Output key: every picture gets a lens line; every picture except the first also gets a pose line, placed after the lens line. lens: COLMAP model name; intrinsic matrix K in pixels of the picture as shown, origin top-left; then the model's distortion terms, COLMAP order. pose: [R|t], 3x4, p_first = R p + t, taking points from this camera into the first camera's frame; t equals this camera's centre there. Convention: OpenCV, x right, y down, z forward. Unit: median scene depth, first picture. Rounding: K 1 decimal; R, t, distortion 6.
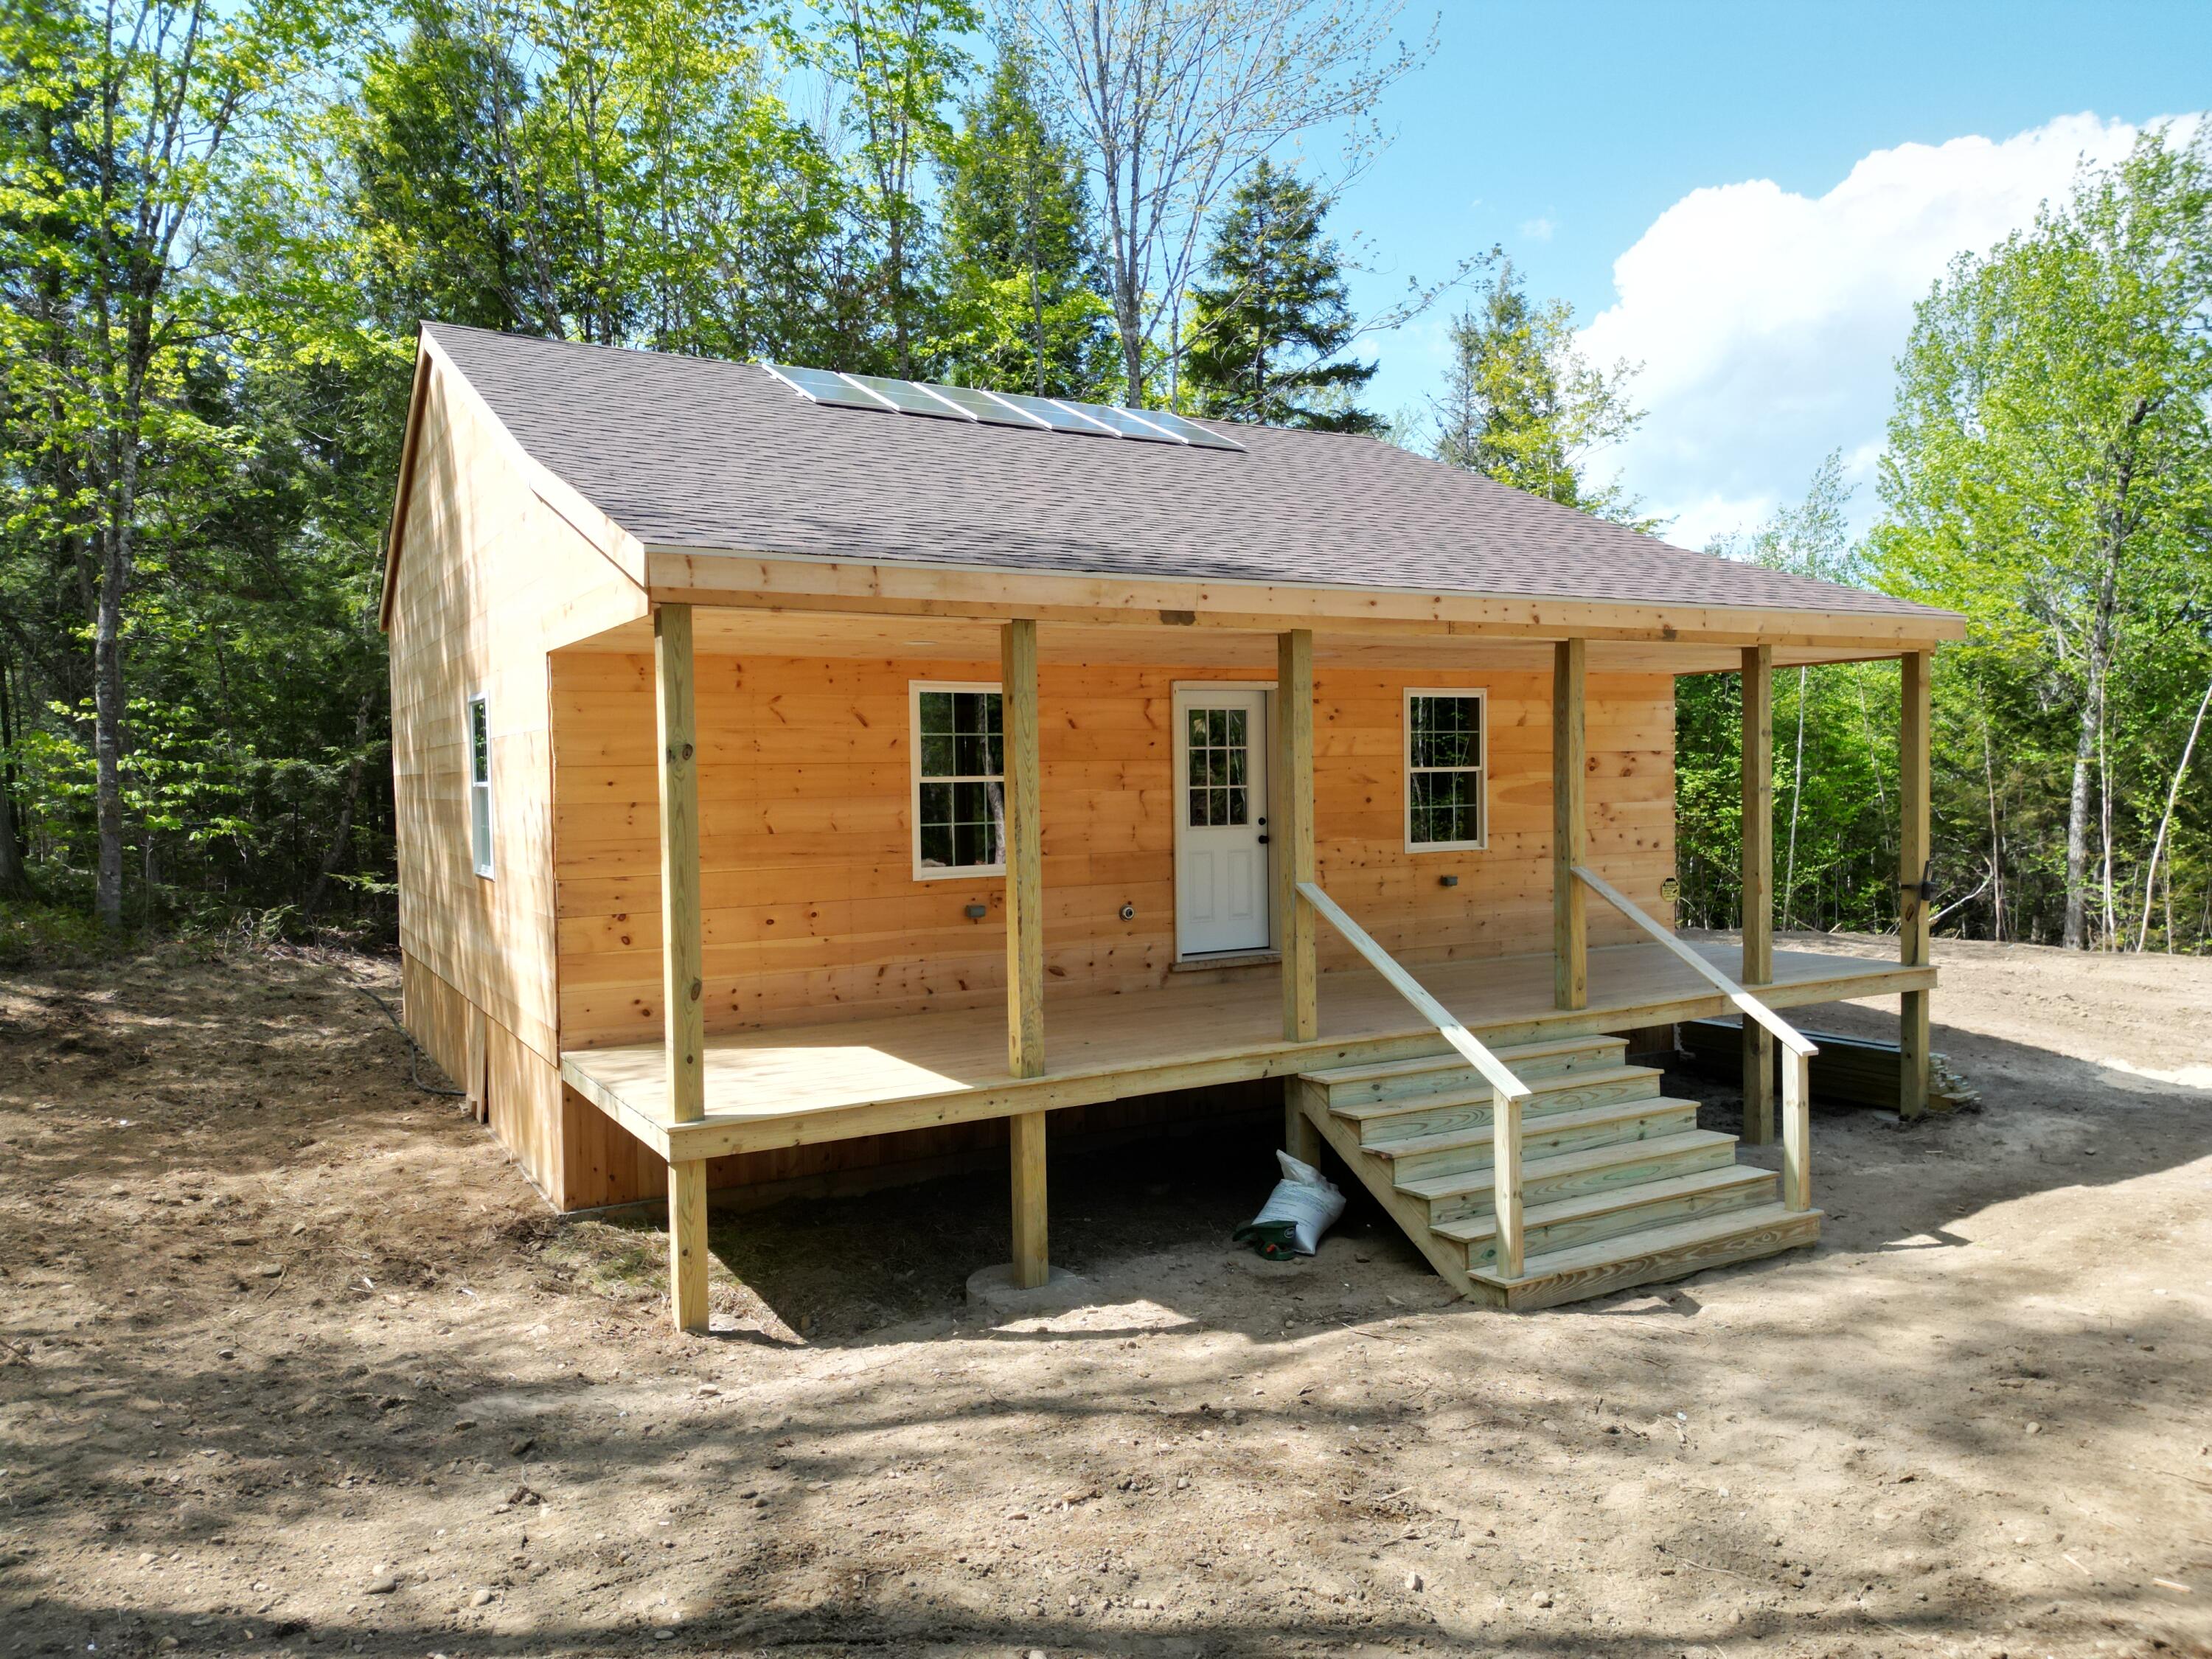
lens RADIAL K [[1579.6, 0, 1093.1], [0, 1579.6, 835.0], [0, 0, 1]] dist [0.005701, -0.008901]
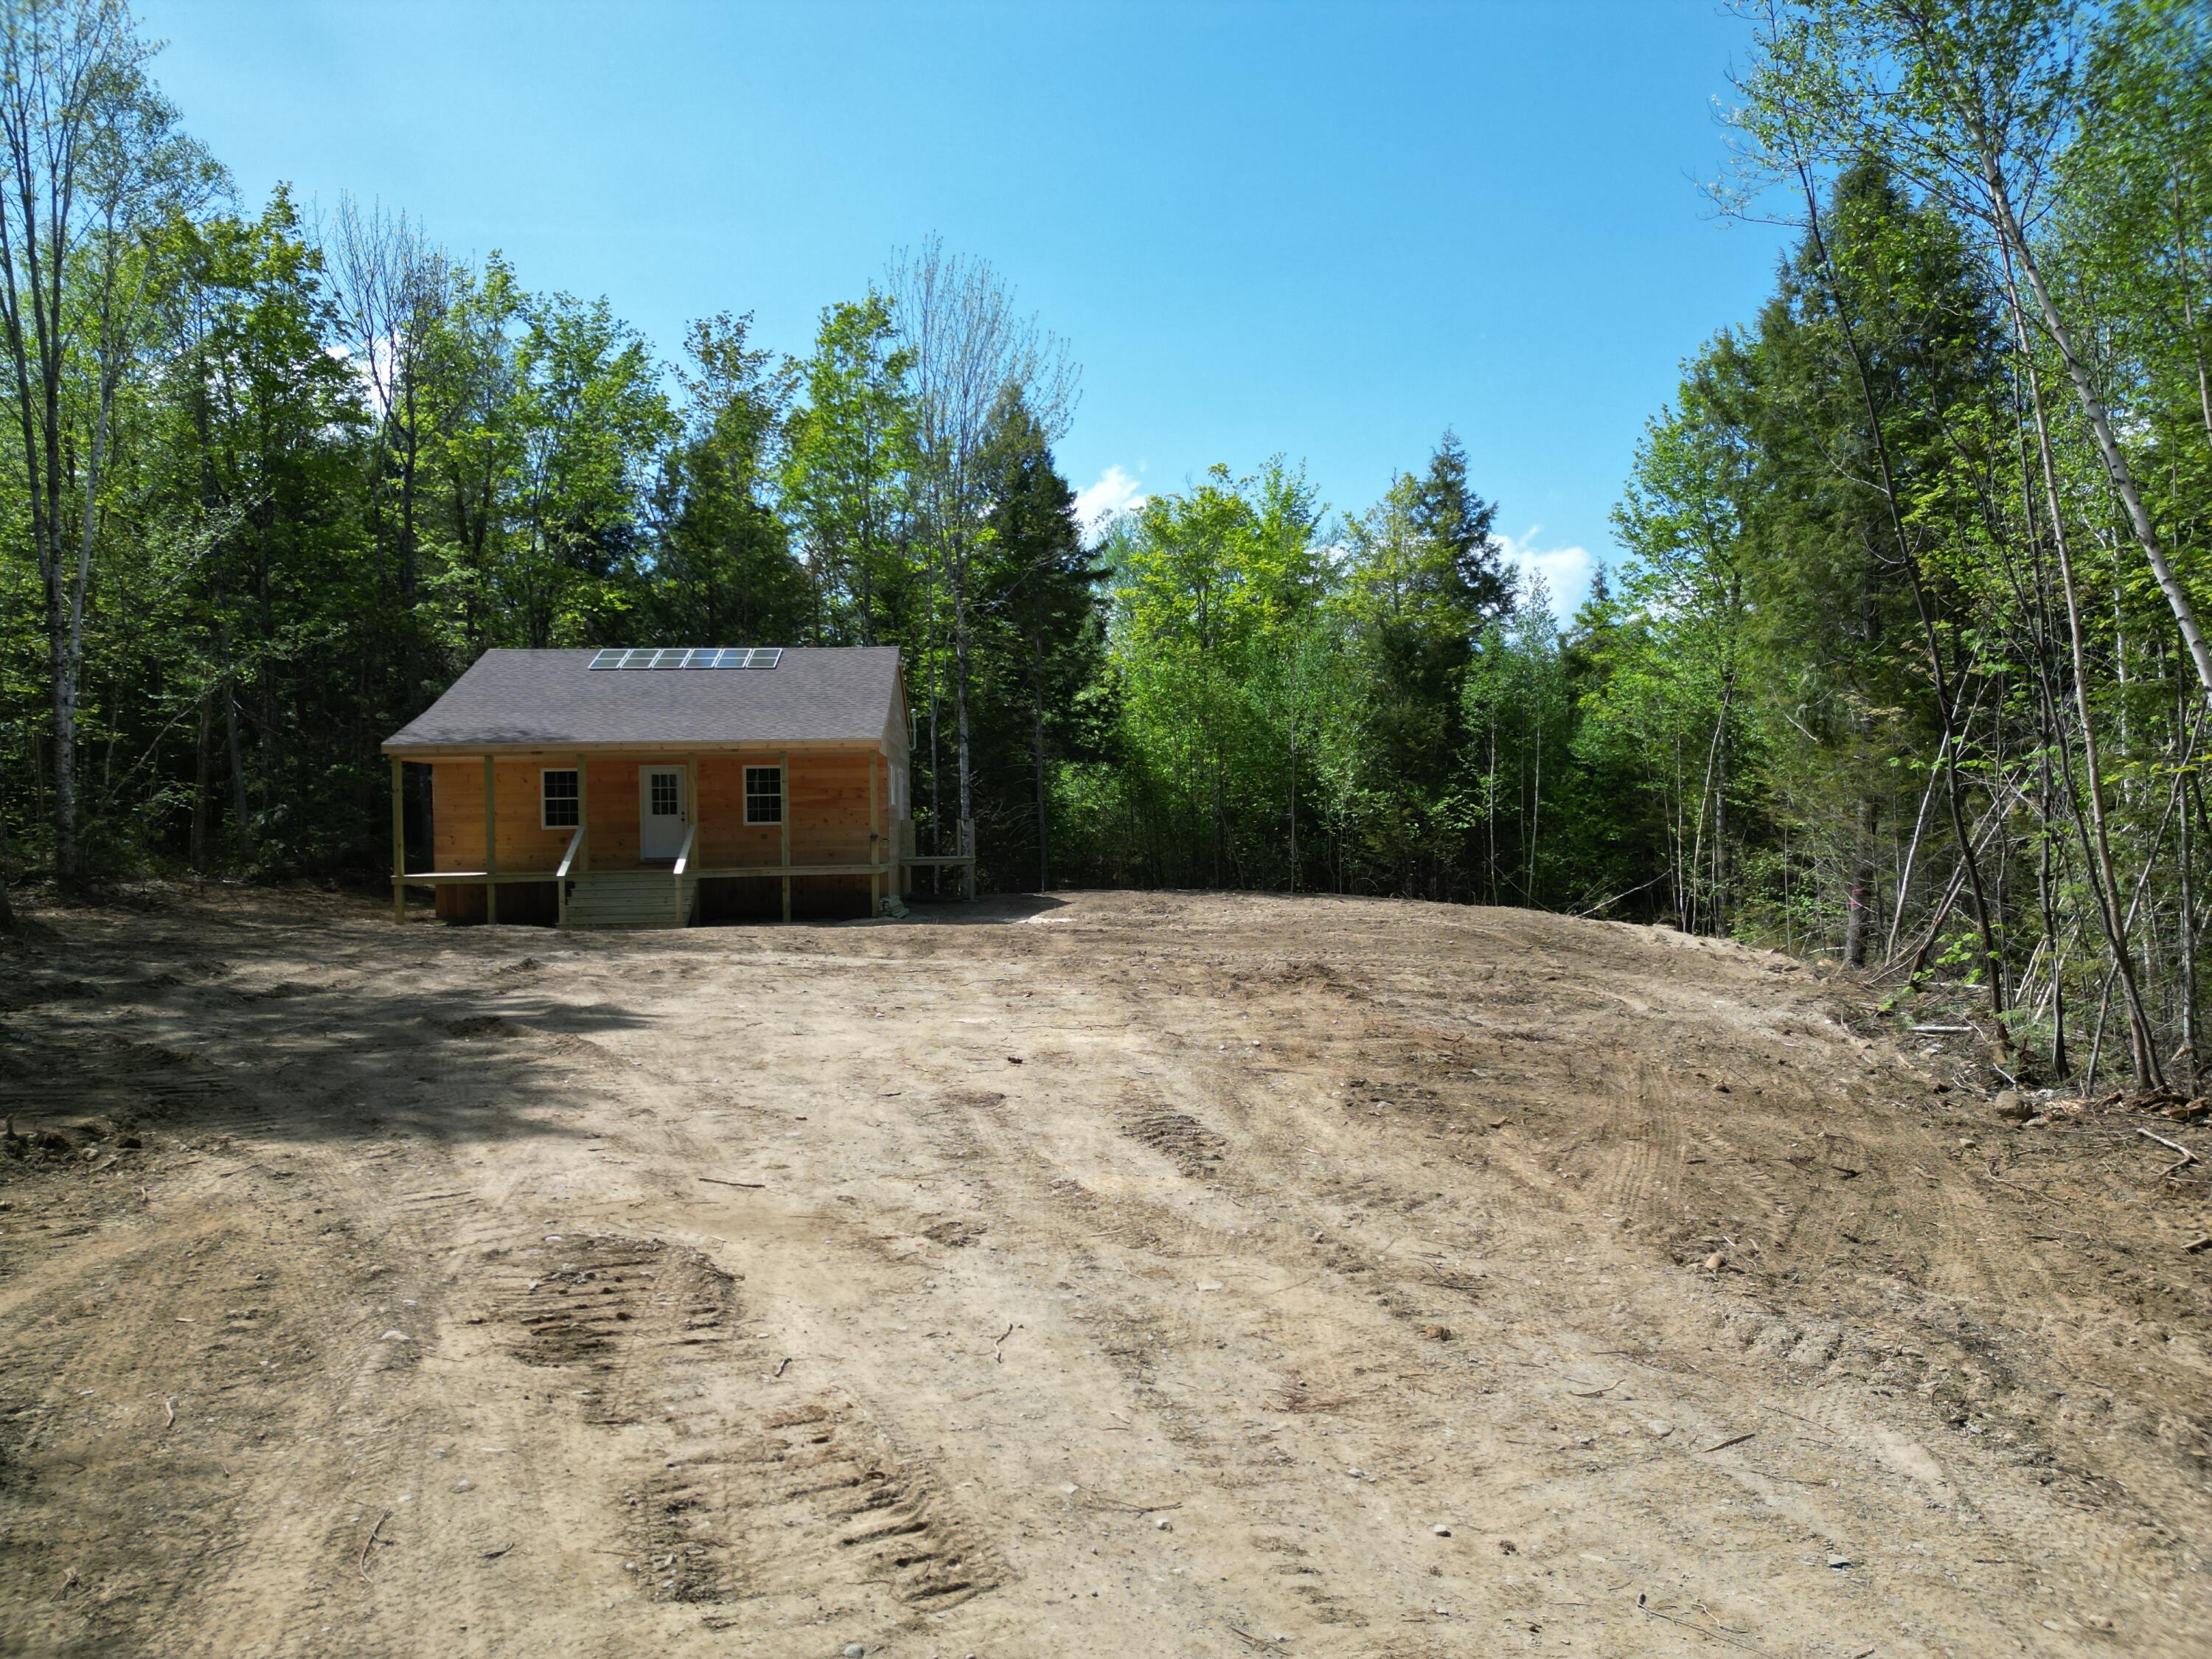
lens RADIAL K [[1579.6, 0, 1110.2], [0, 1579.6, 807.8], [0, 0, 1]] dist [0.005701, -0.008901]
pose [[0.908853, -0.006436, -0.417066, 2.179731], [-0.012976, 0.998961, -0.043693, 0.104652], [0.416914, 0.045123, 0.907825, -1.379459]]
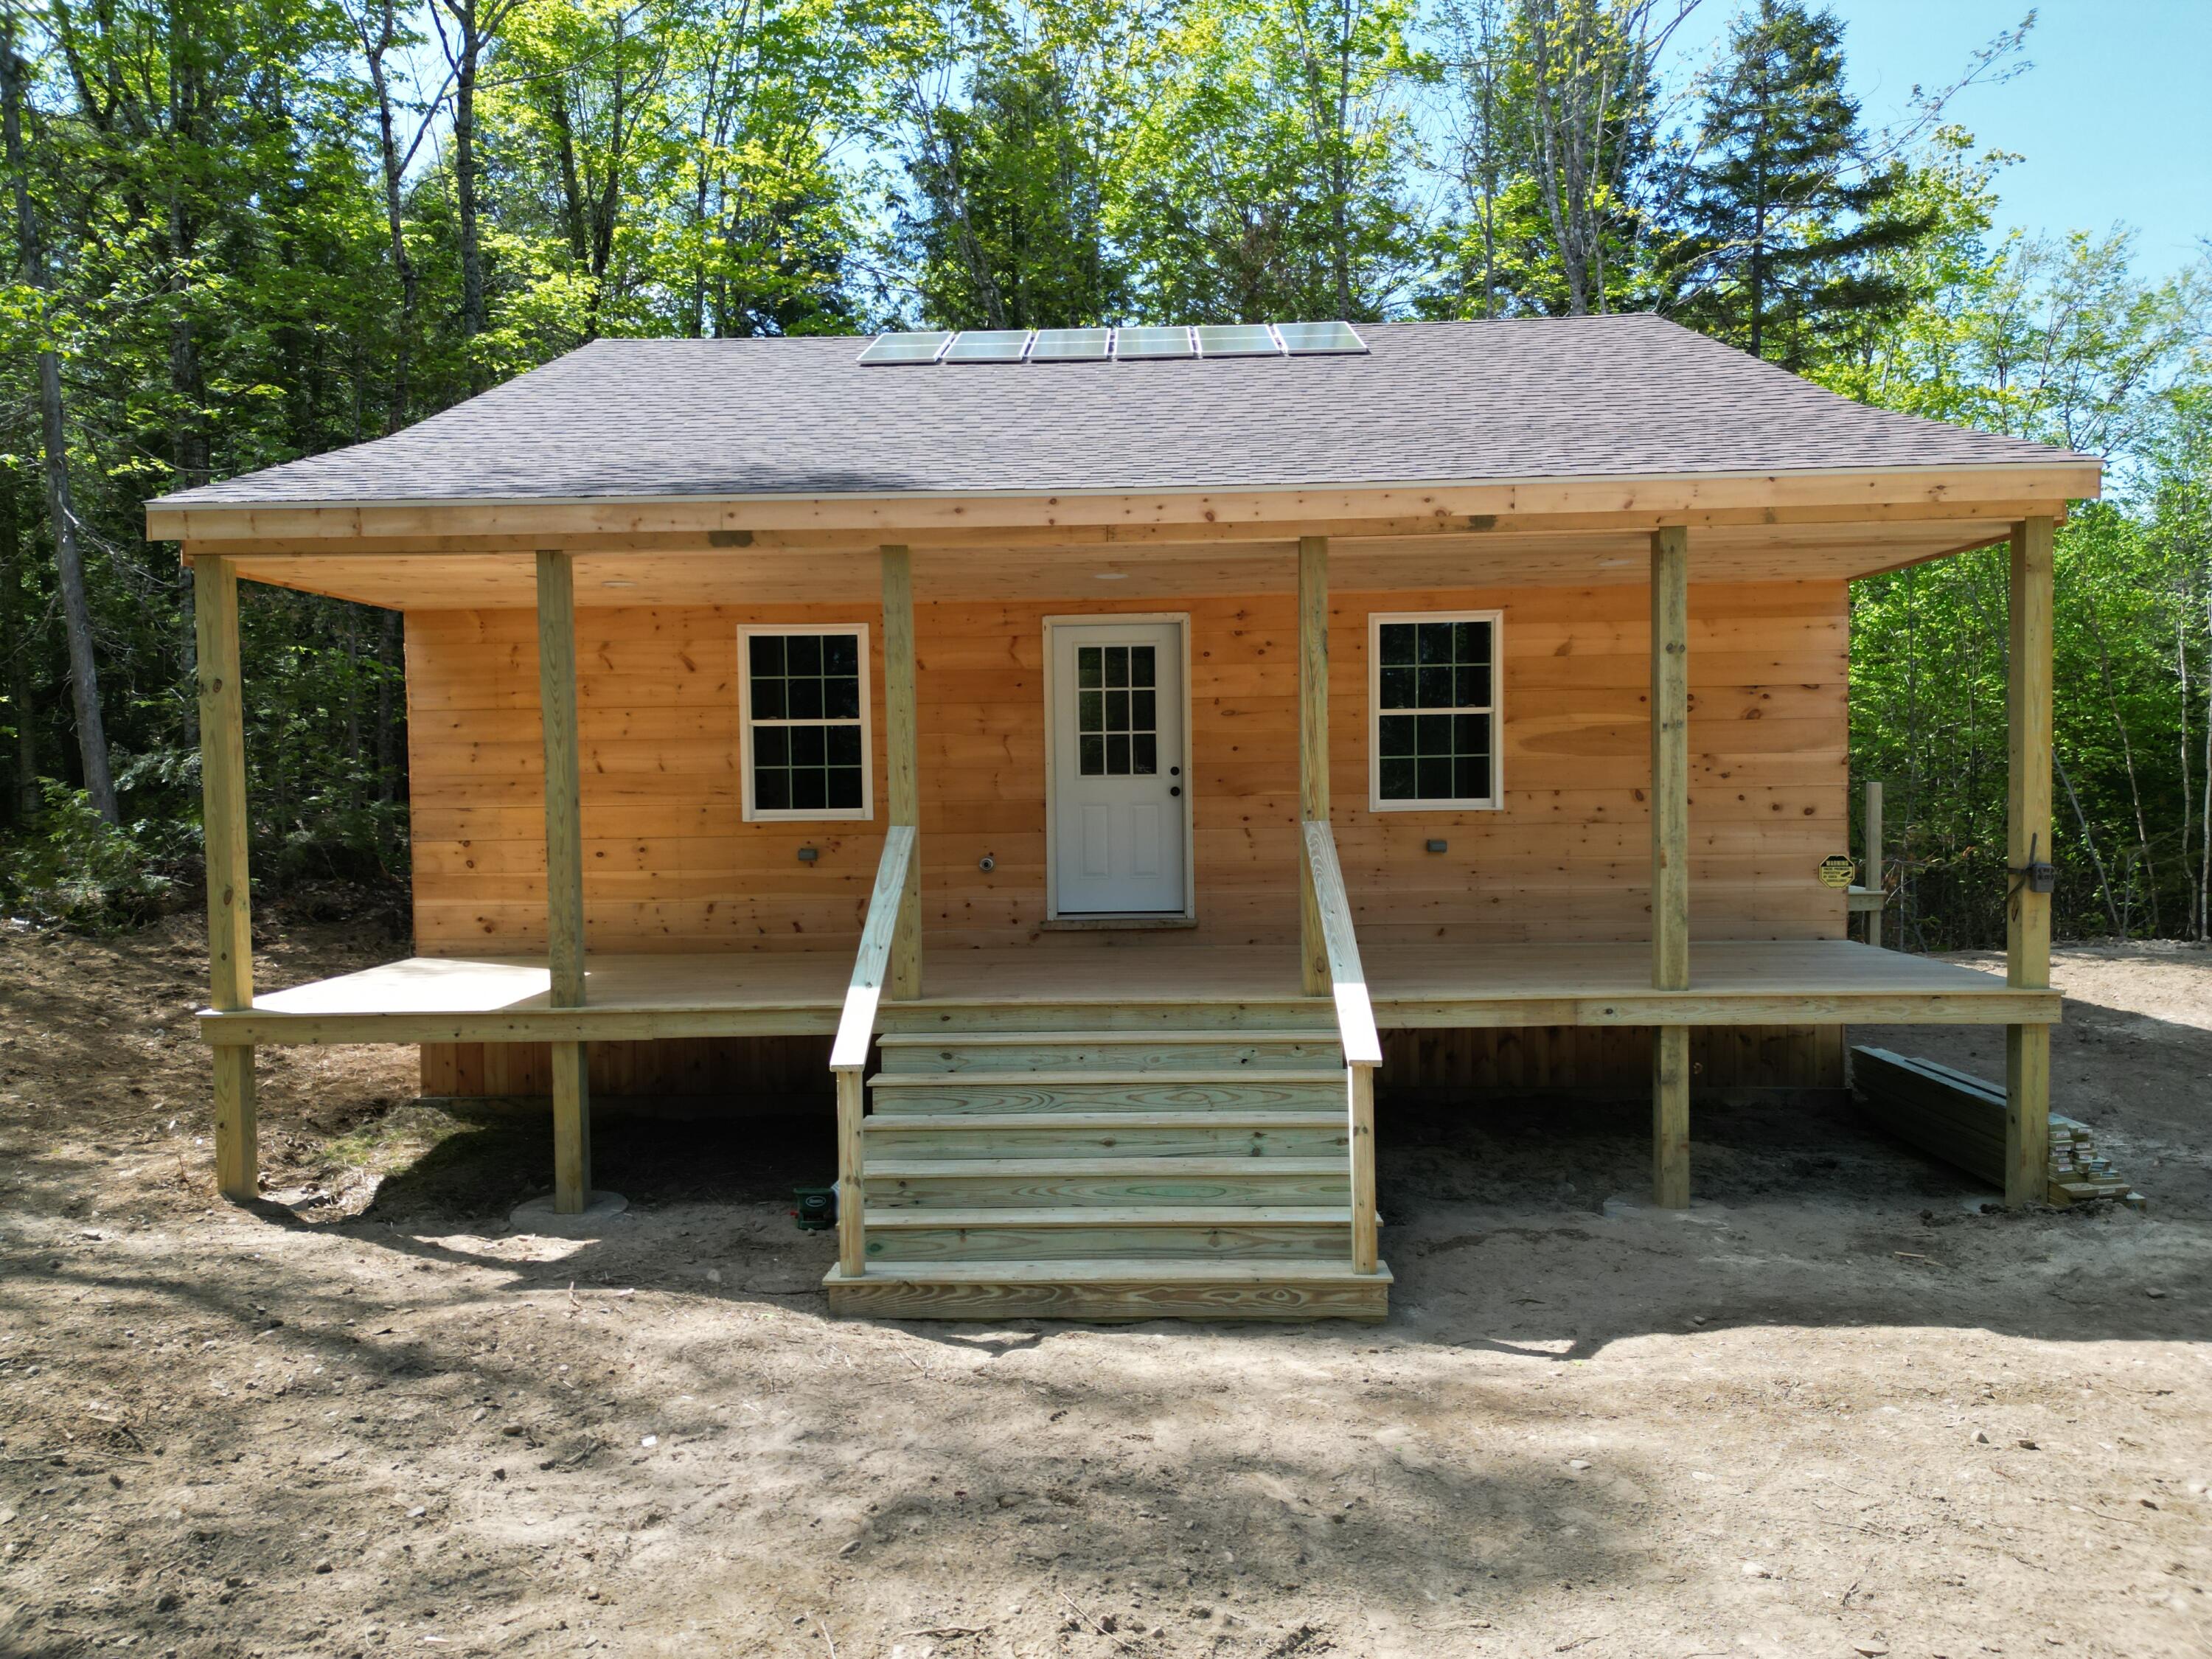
lens RADIAL K [[1579.6, 0, 1094.2], [0, 1579.6, 826.8], [0, 0, 1]] dist [0.005701, -0.008901]
pose [[0.857497, 0.024048, -0.513926, 0.576993], [-0.020803, 0.999711, 0.012070, 0.014654], [0.514068, 0.000341, 0.857749, 0.230263]]
